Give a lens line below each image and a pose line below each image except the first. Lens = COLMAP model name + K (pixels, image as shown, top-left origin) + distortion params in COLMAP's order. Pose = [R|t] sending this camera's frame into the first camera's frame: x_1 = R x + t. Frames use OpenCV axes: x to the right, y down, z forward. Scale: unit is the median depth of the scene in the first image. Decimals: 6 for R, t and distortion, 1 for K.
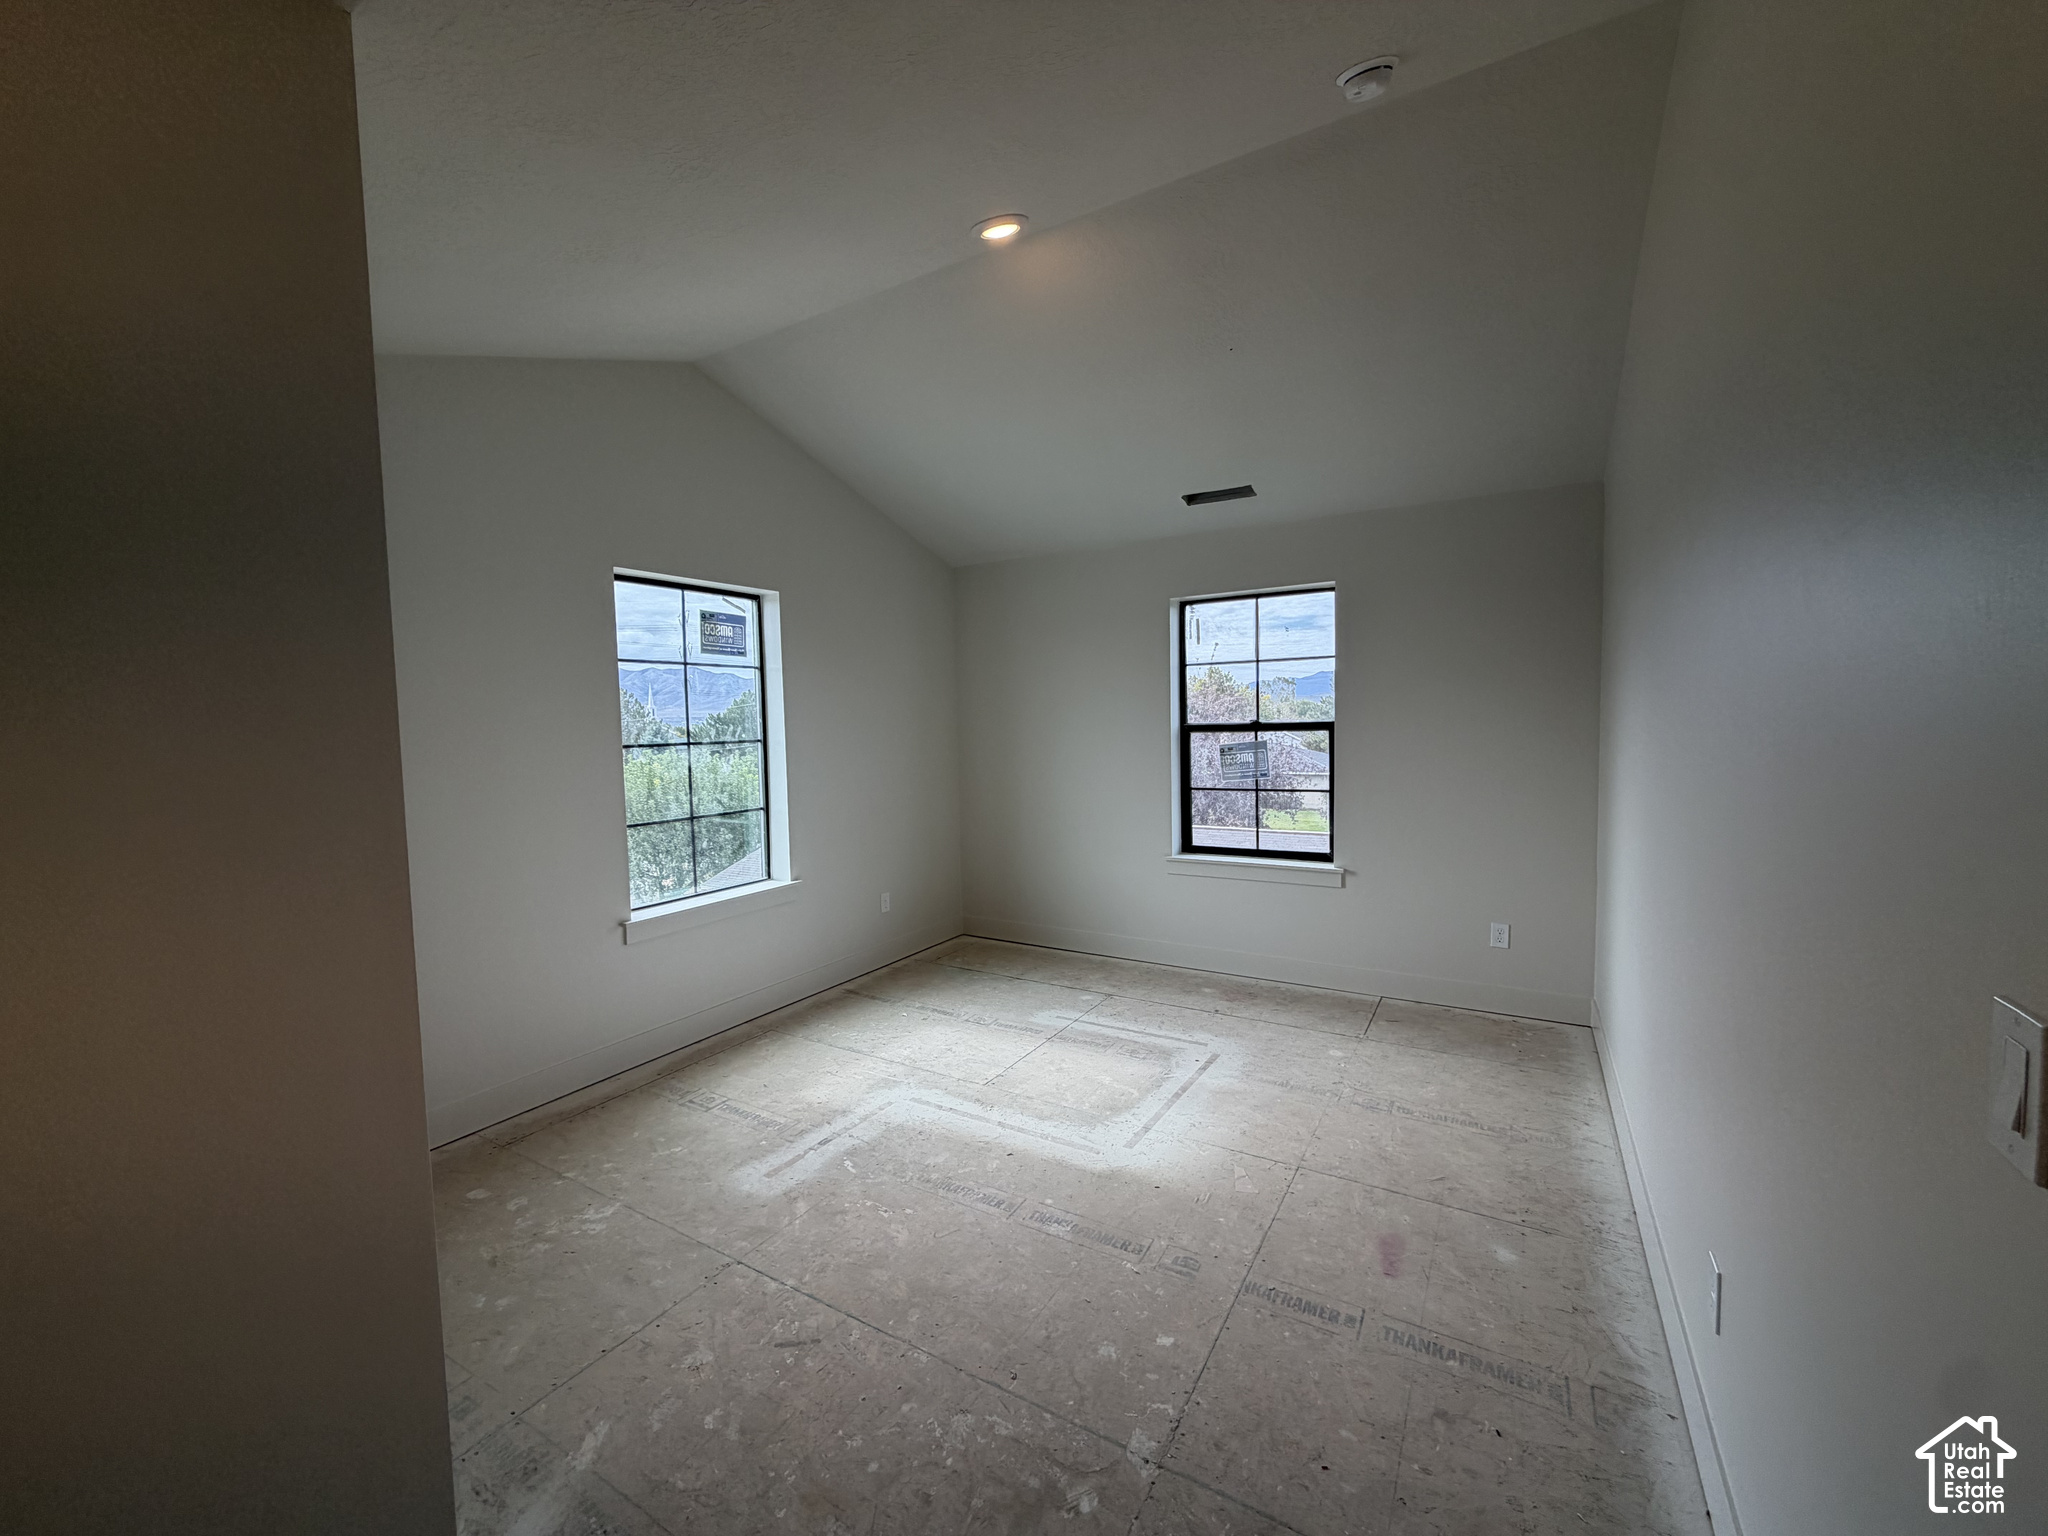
lens RADIAL K [[844.2, 0, 1024.0], [0, 844.2, 768.0], [0, 0, 1]] dist [0.000519, 0.000103]
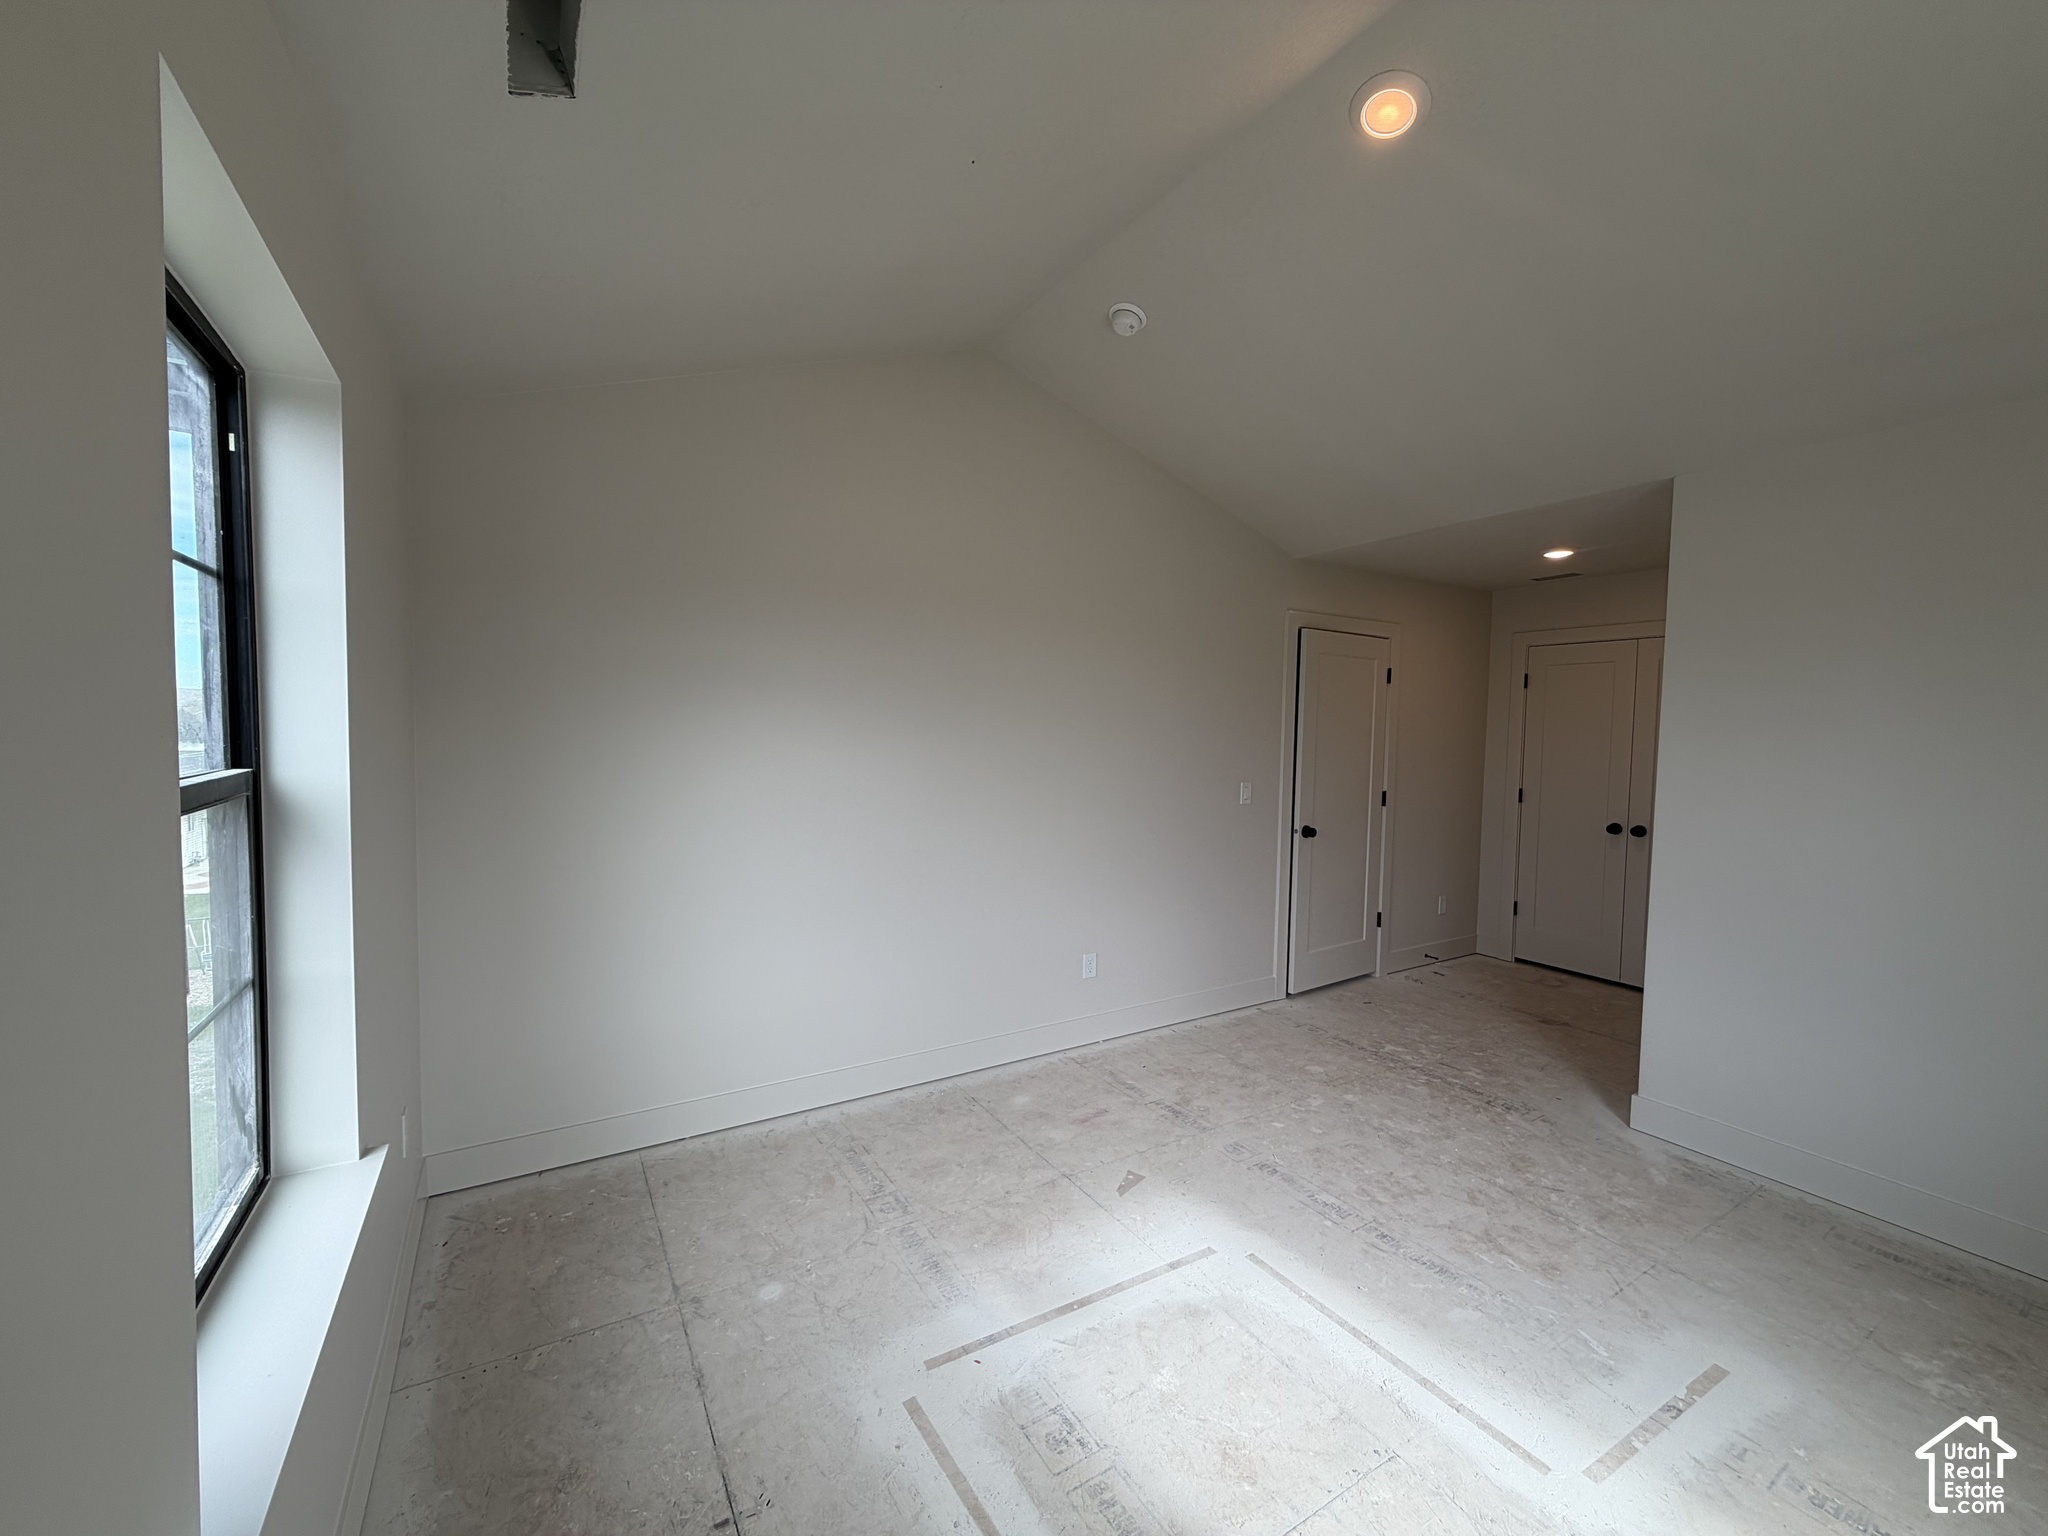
lens RADIAL K [[811.6, 0, 1015.9], [0, 811.6, 769.7], [0, 0, 1]] dist [0.001229, 0.000445]
pose [[-0.879122, -0.020734, 0.476145, -0.070928], [0.026349, 0.995411, 0.091994, -0.102137], [-0.475867, 0.093420, -0.874542, 1.453592]]
